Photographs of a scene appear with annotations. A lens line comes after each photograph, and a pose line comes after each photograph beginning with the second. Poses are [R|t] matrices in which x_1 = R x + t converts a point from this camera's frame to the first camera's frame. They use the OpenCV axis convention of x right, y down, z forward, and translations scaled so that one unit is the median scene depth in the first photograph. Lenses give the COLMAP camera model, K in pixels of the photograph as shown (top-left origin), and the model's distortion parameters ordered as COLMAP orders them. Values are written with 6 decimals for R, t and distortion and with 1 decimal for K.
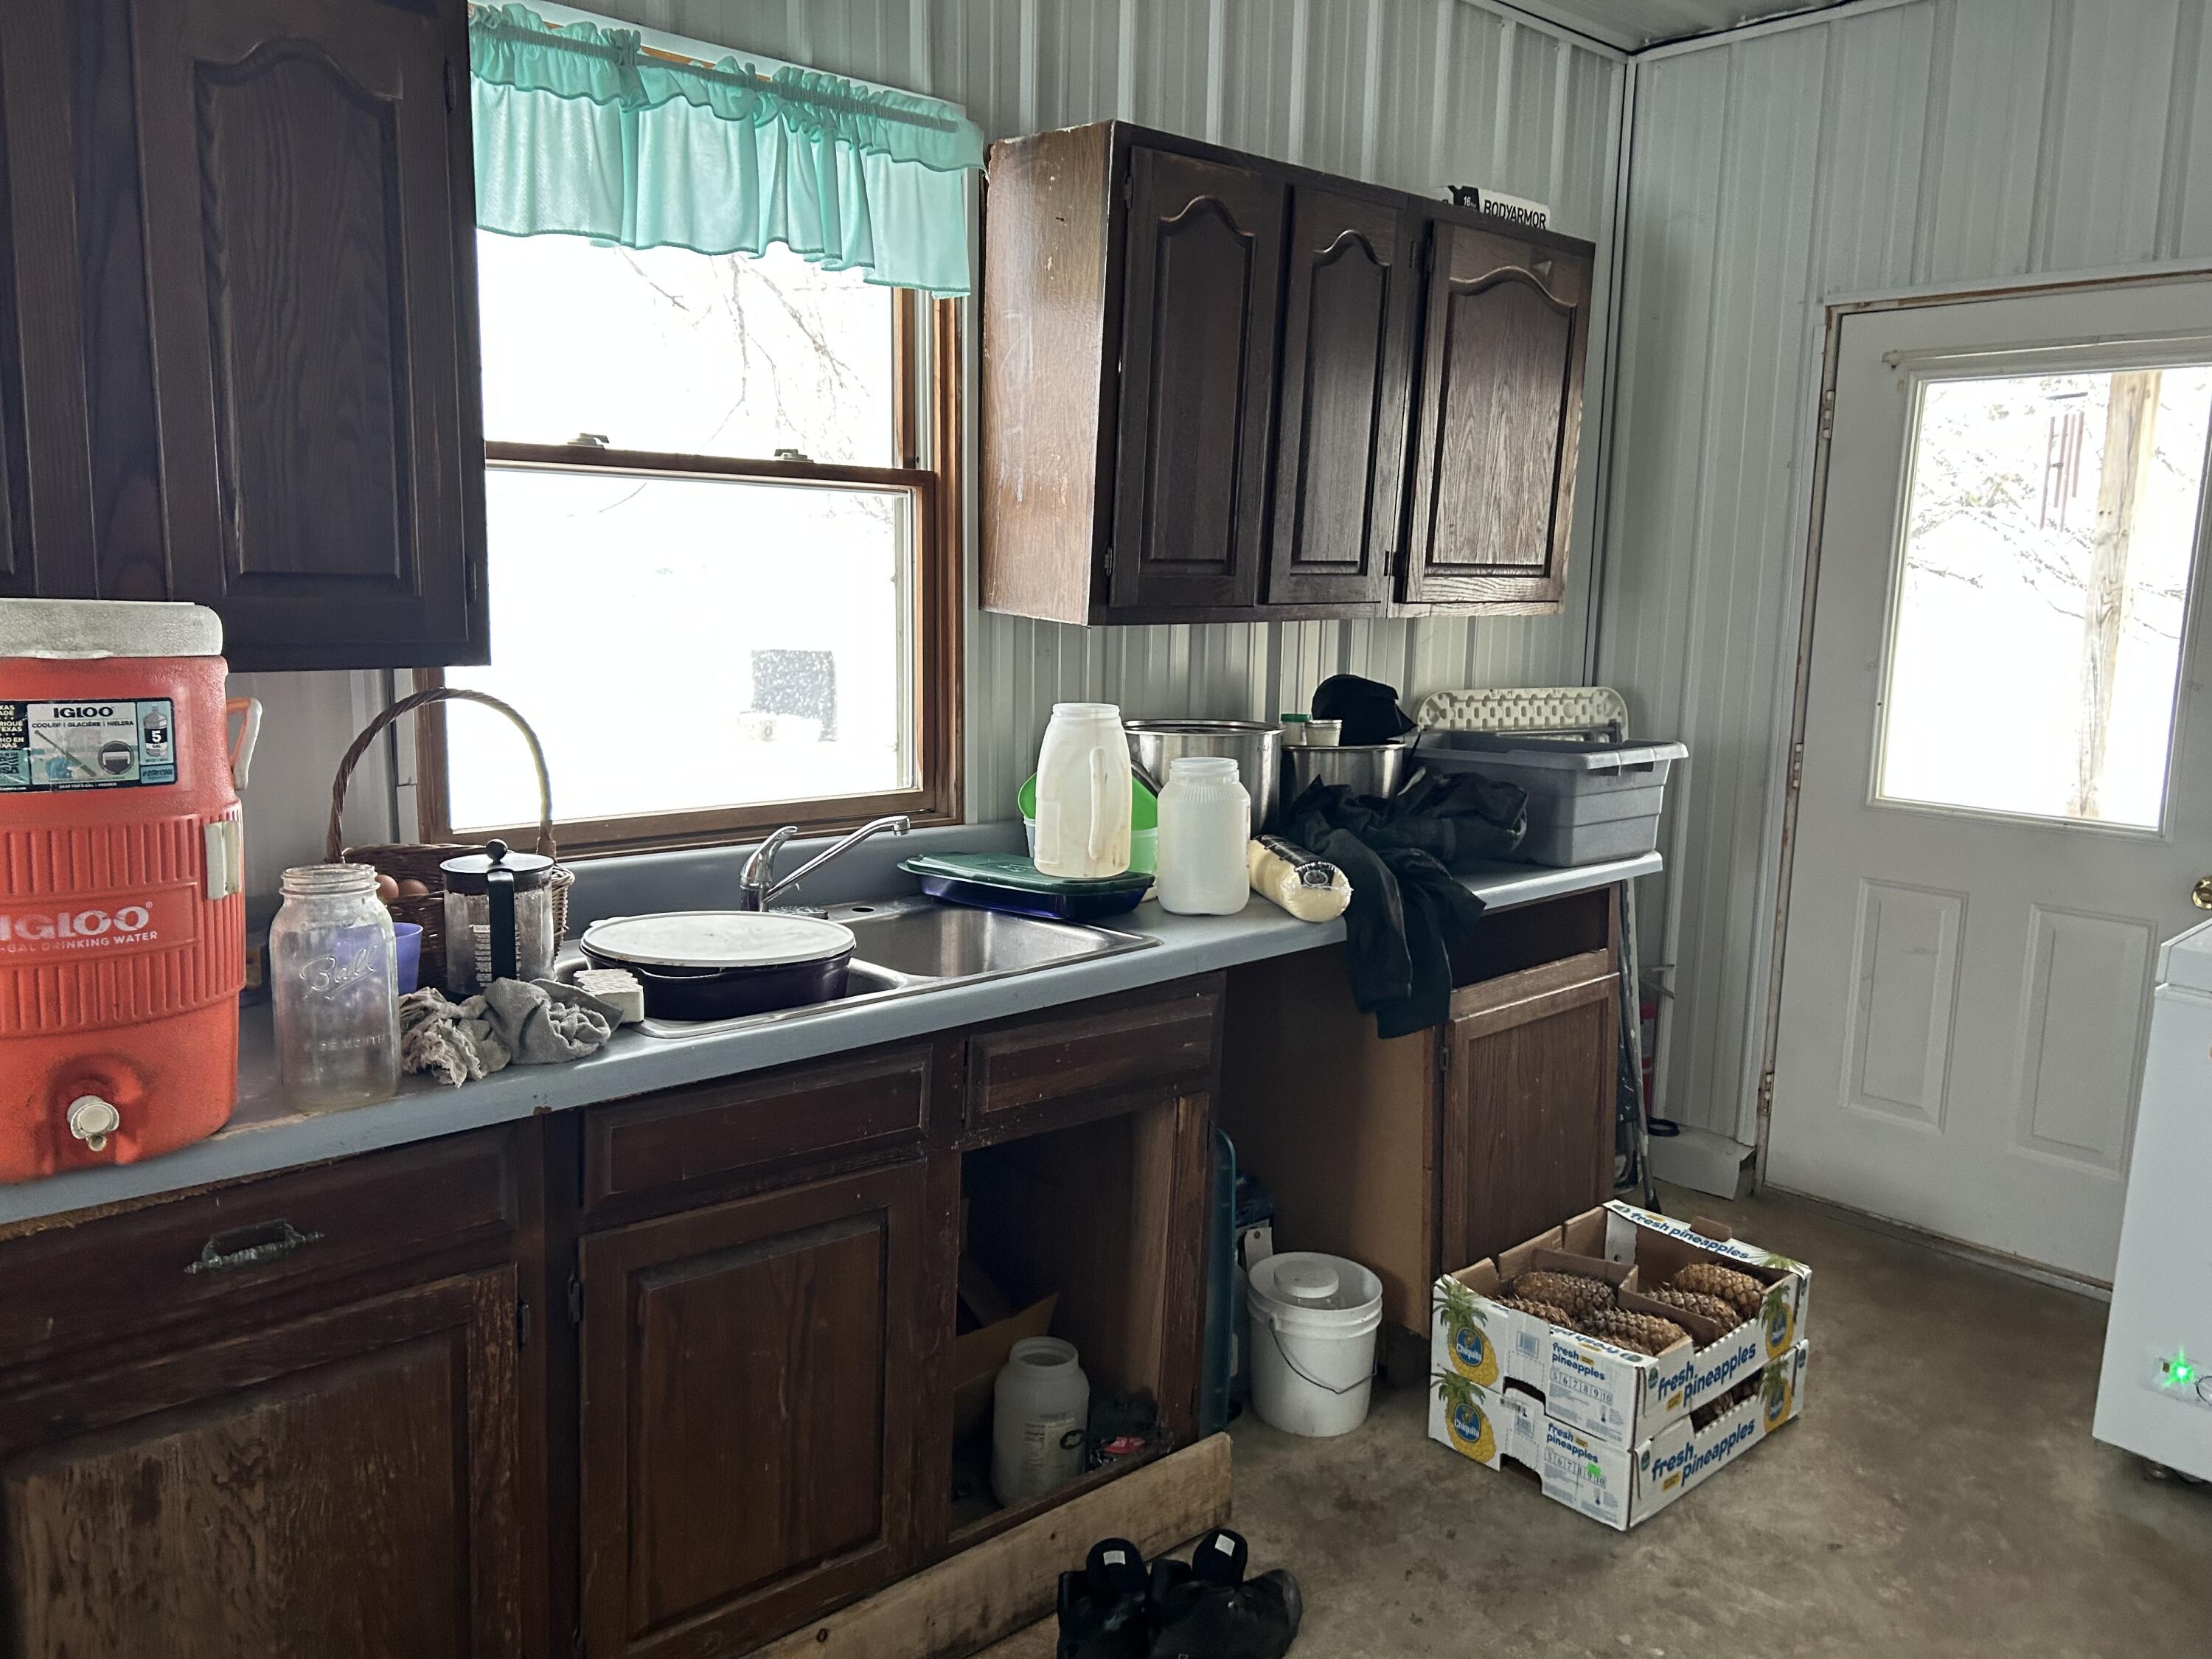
lens RADIAL K [[1678.9, 0, 1102.5], [0, 1678.9, 824.7], [0, 0, 1]] dist [0.041588, -0.020433]
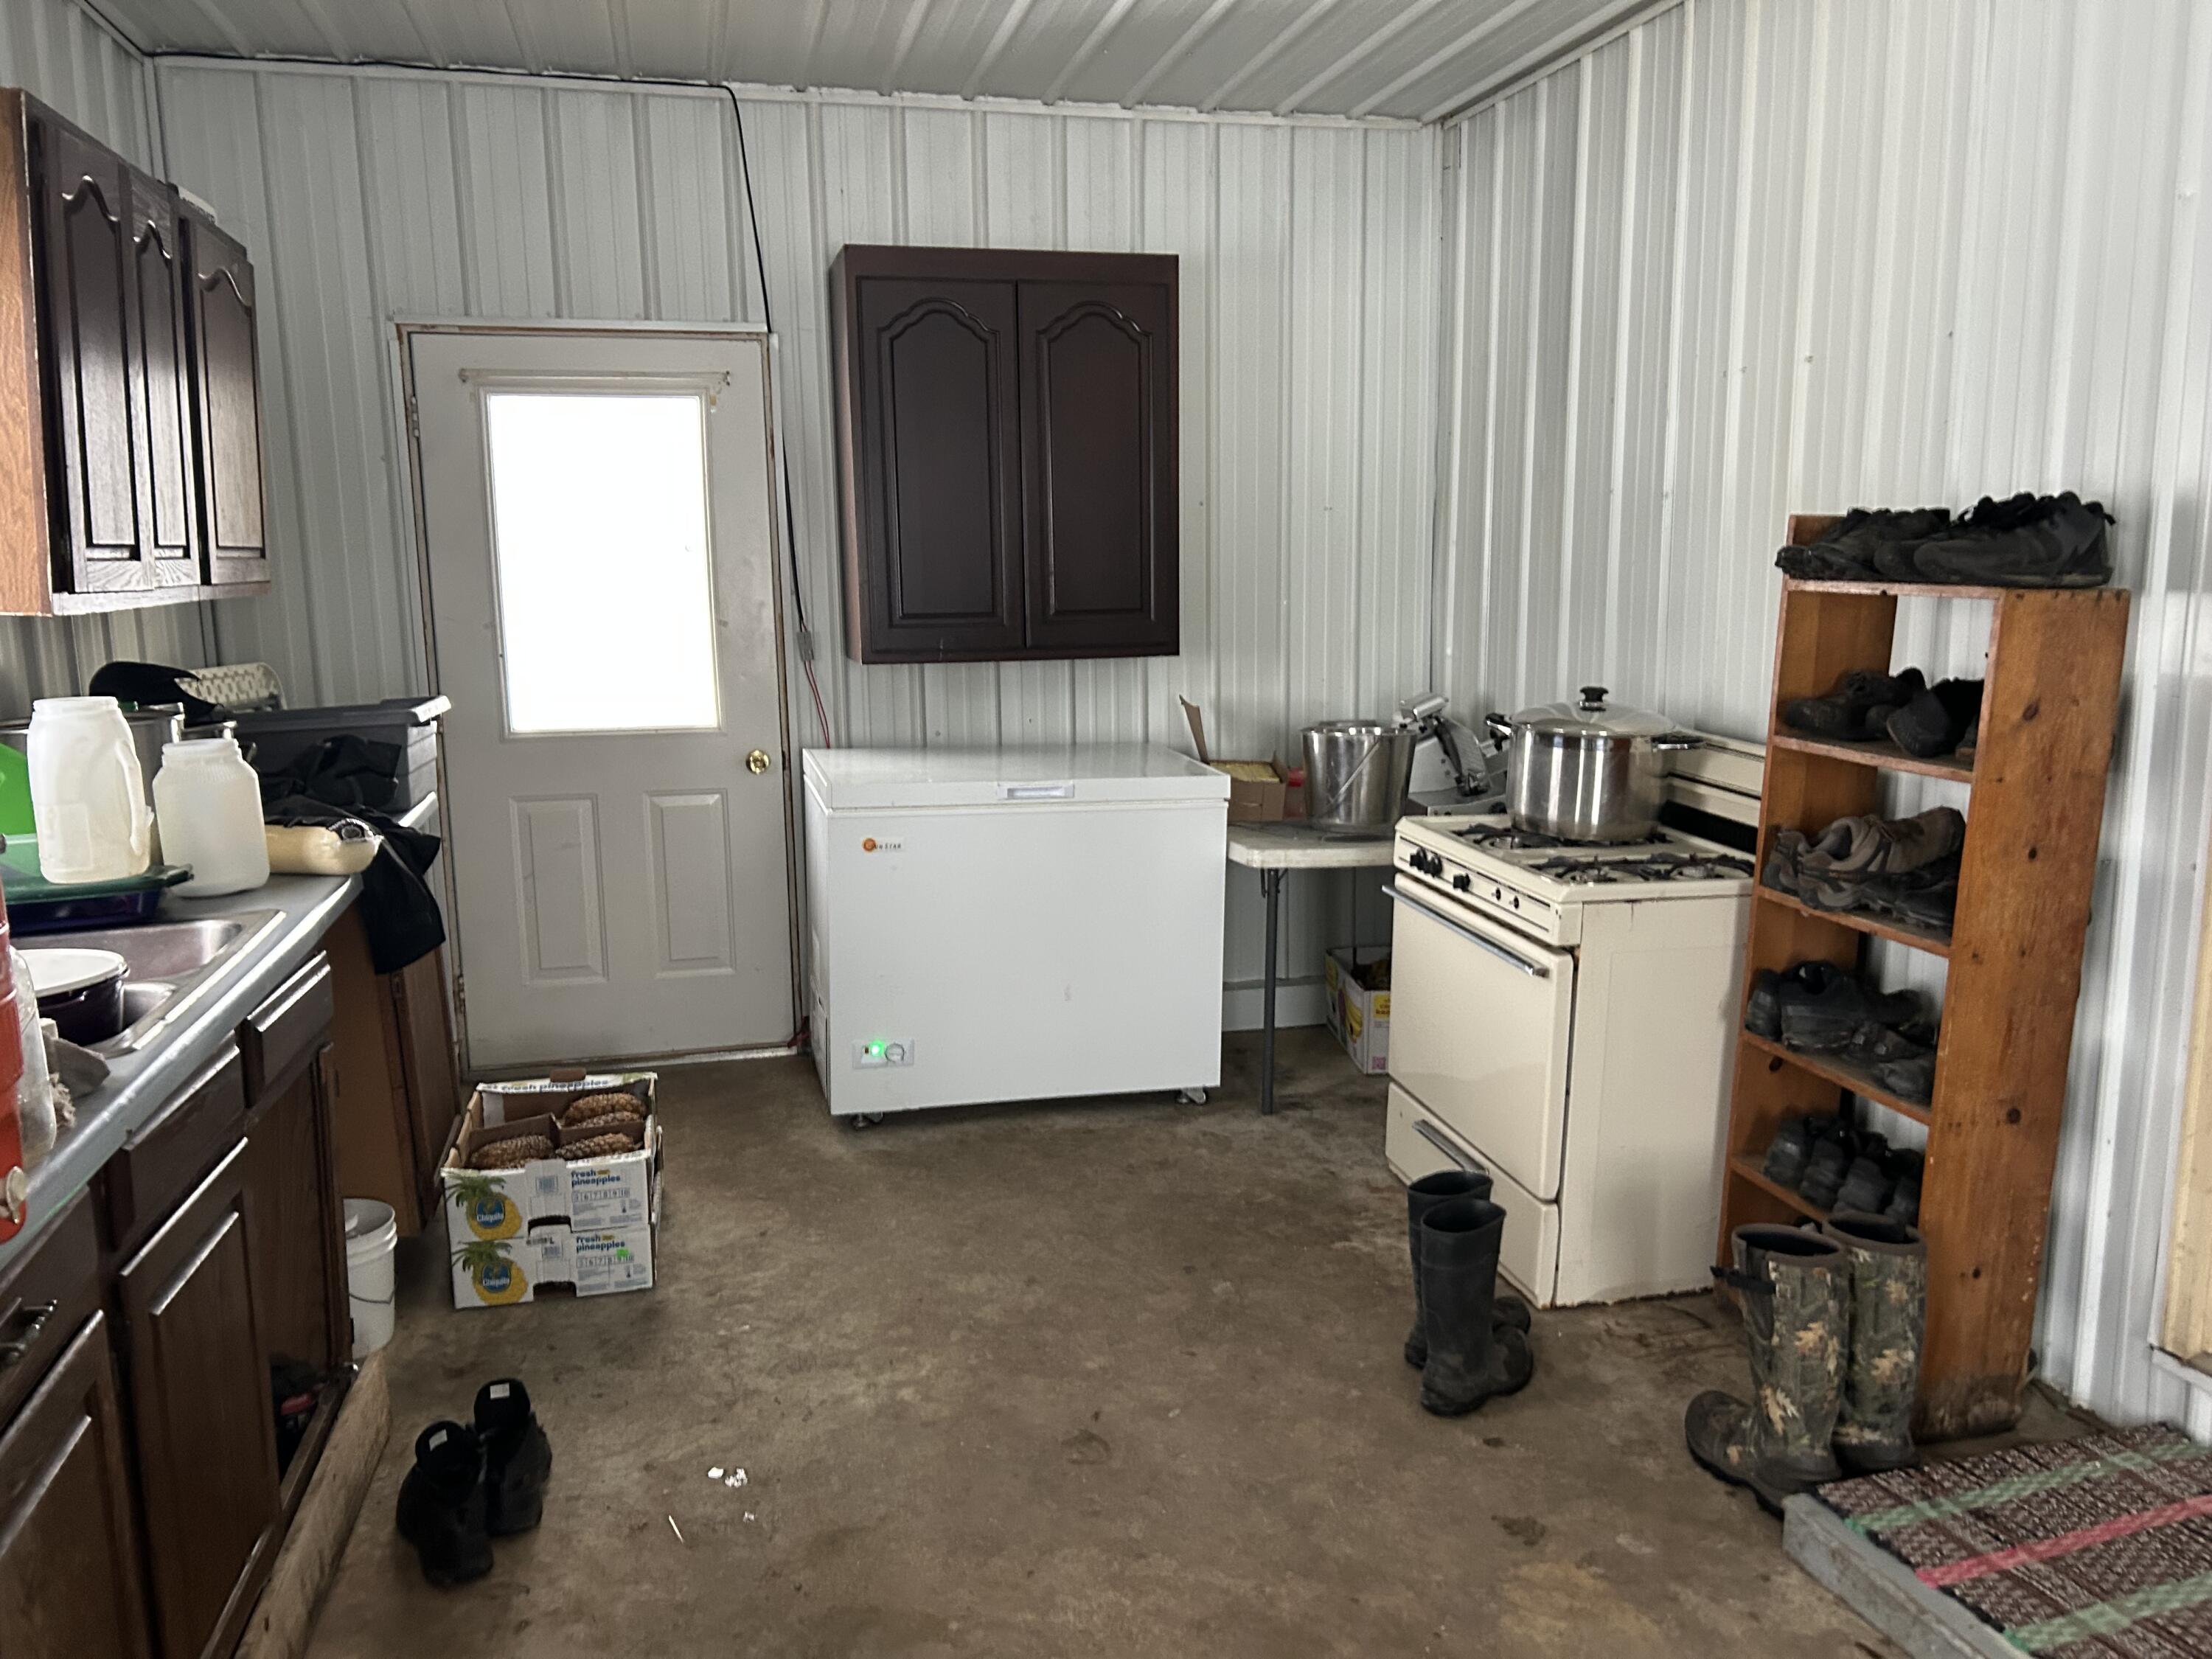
lens RADIAL K [[1678.9, 0, 1095.5], [0, 1678.9, 831.3], [0, 0, 1]] dist [0.041588, -0.020433]
pose [[0.484590, -0.169400, 0.858182, -0.538537], [0.159631, 0.981721, 0.103647, -0.005049], [-0.860053, 0.086766, 0.502773, 0.025465]]
